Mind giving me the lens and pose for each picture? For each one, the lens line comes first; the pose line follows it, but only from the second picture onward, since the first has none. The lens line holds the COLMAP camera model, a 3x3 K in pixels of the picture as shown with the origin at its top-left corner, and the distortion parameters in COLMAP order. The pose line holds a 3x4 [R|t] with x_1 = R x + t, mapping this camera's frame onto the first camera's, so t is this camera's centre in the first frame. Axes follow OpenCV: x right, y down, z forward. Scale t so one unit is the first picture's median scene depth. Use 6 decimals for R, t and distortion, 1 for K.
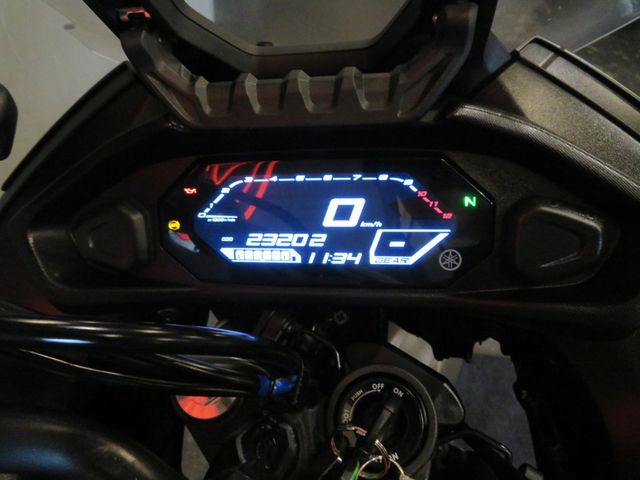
lens RADIAL K [[457.5, 0, 315.6], [0, 457.5, 243.5], [0, 0, 1]] dist [-0.020144, 0.018799]
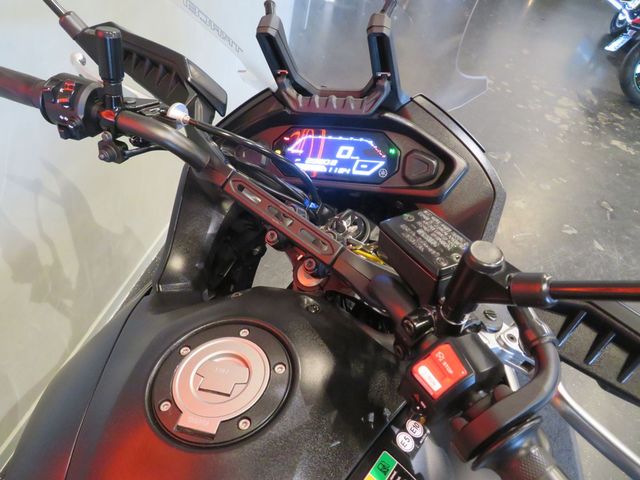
lens RADIAL K [[457.5, 0, 319.5], [0, 457.5, 237.3], [0, 0, 1]] dist [-0.020144, 0.018799]
pose [[0.987616, 0.130989, -0.086355, 0.207901], [-0.140352, 0.983616, -0.113143, 0.725491], [0.070120, 0.123862, 0.989819, -1.517641]]
